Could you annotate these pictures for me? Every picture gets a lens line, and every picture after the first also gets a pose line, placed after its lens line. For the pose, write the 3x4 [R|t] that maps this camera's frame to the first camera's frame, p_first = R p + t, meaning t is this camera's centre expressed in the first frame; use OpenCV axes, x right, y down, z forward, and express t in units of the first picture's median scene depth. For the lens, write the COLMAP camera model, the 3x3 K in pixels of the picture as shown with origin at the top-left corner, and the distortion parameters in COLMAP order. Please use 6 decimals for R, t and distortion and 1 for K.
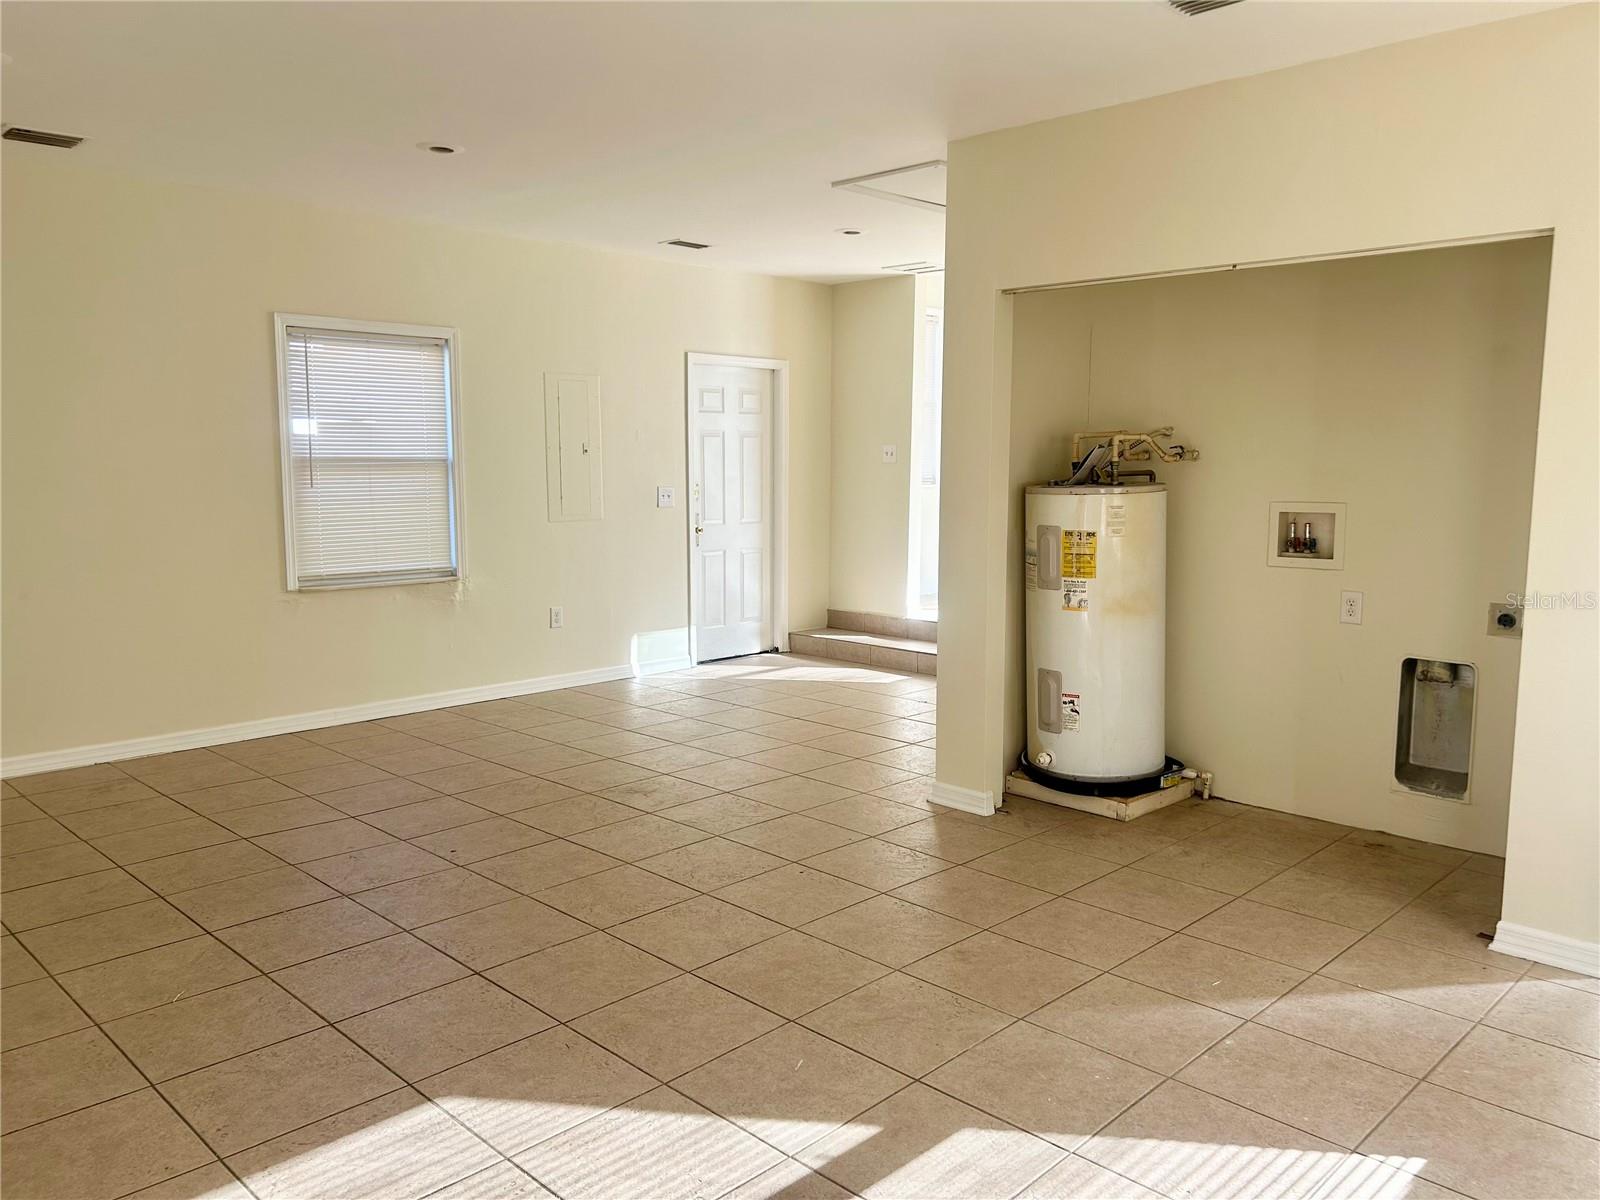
lens RADIAL K [[1197.2, 0, 812.1], [0, 1197.2, 601.7], [0, 0, 1]] dist [0.111020, -0.177014]
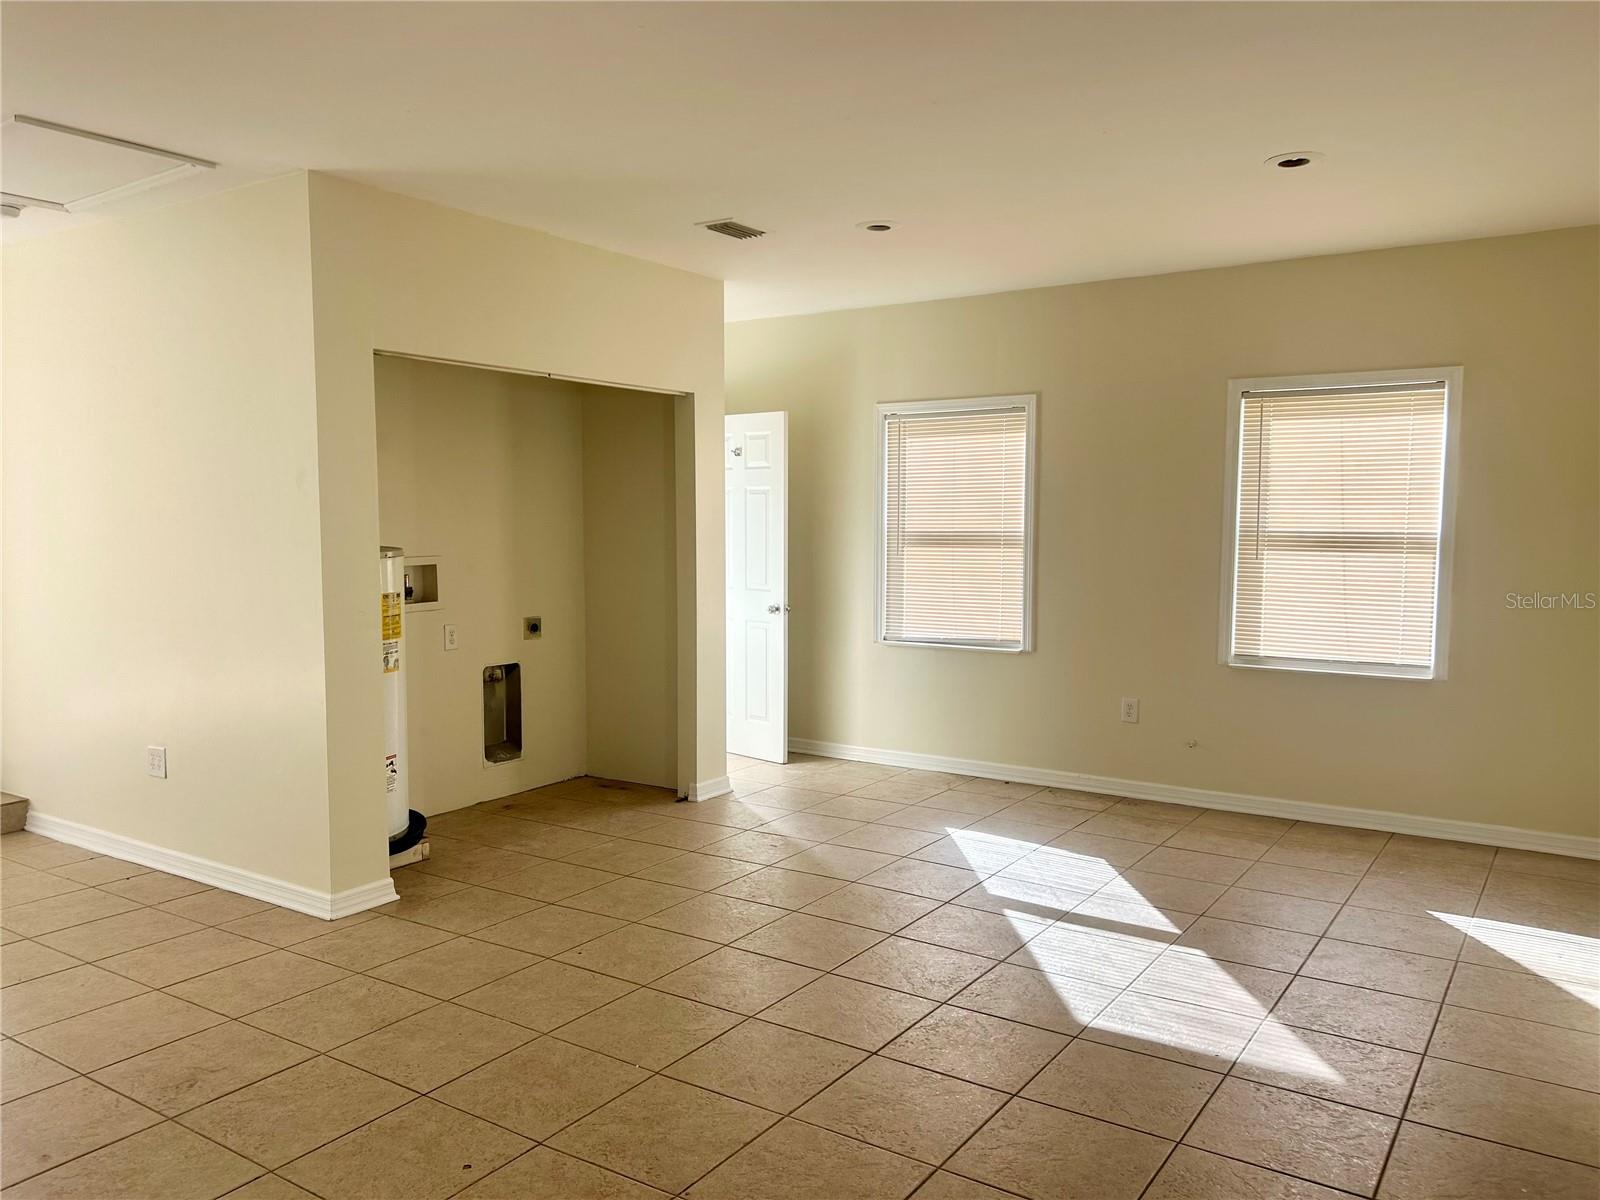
lens RADIAL K [[1212.2, 0, 810.9], [0, 1212.2, 587.1], [0, 0, 1]] dist [0.058467, -0.061517]
pose [[-0.188979, -0.063876, 0.979901, -0.860433], [0.121728, 0.988662, 0.087923, -0.111478], [-0.974407, 0.135897, -0.179061, 0.839826]]
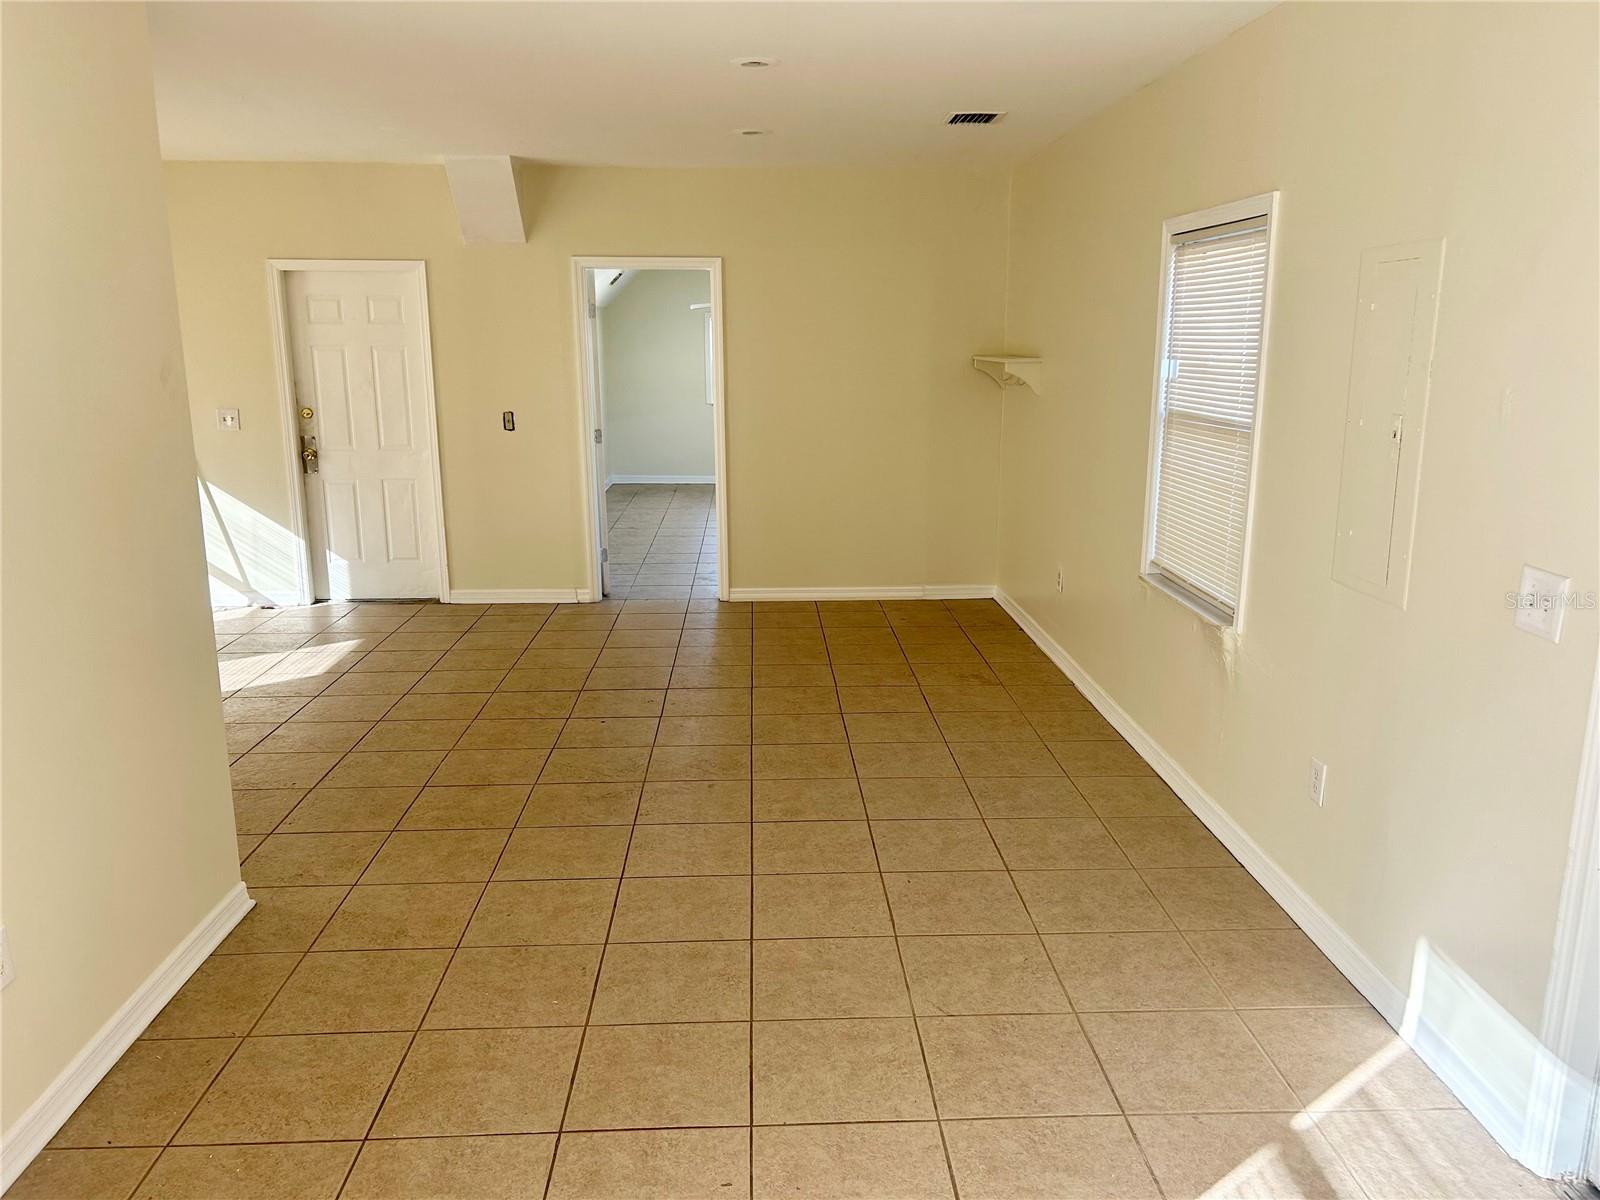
lens RADIAL K [[1212.2, 0, 810.9], [0, 1212.2, 587.1], [0, 0, 1]] dist [0.058467, -0.061517]
pose [[-0.678315, 0.147459, -0.719823, 0.397553], [-0.094224, 0.954111, 0.284244, -0.273893], [0.728705, 0.260631, -0.633293, 1.768325]]
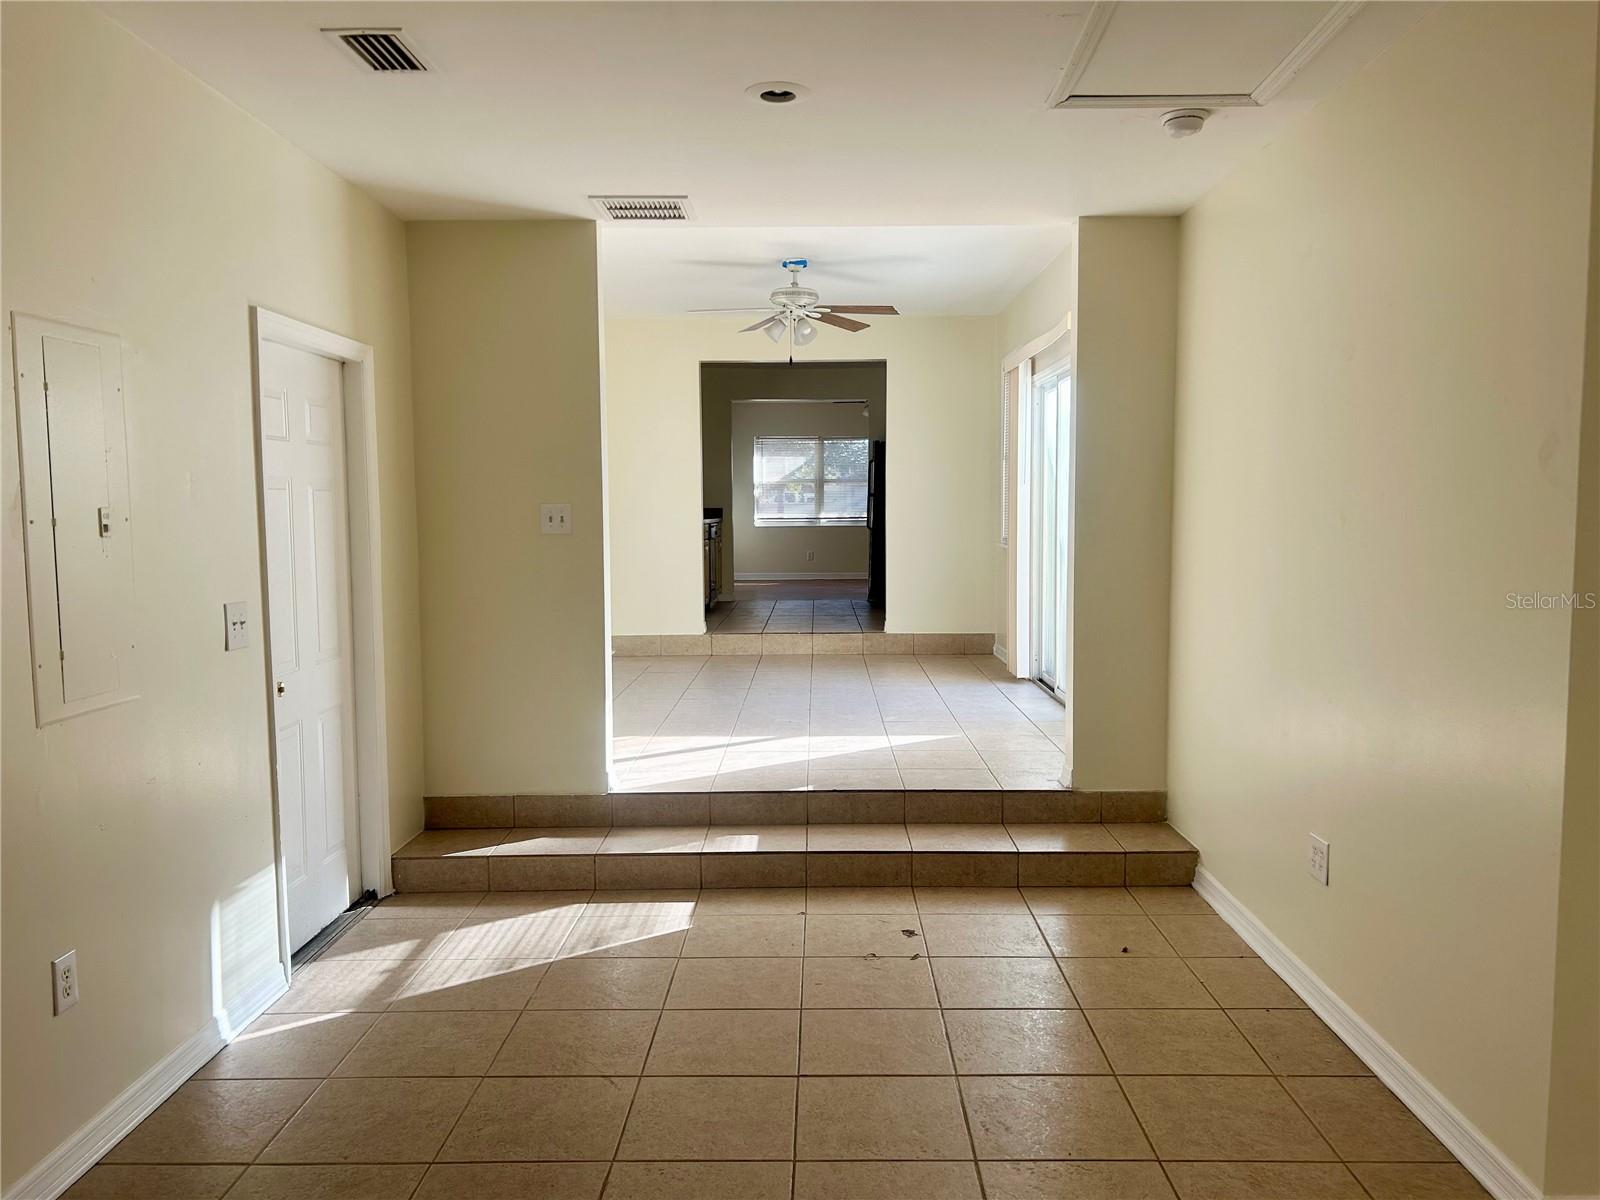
lens RADIAL K [[1197.2, 0, 812.1], [0, 1197.2, 601.7], [0, 0, 1]] dist [0.111020, -0.177014]
pose [[0.719914, -0.063269, 0.691173, -0.459932], [0.095068, 0.995439, -0.007900, -0.119731], [-0.687522, 0.071396, 0.722646, 0.881496]]
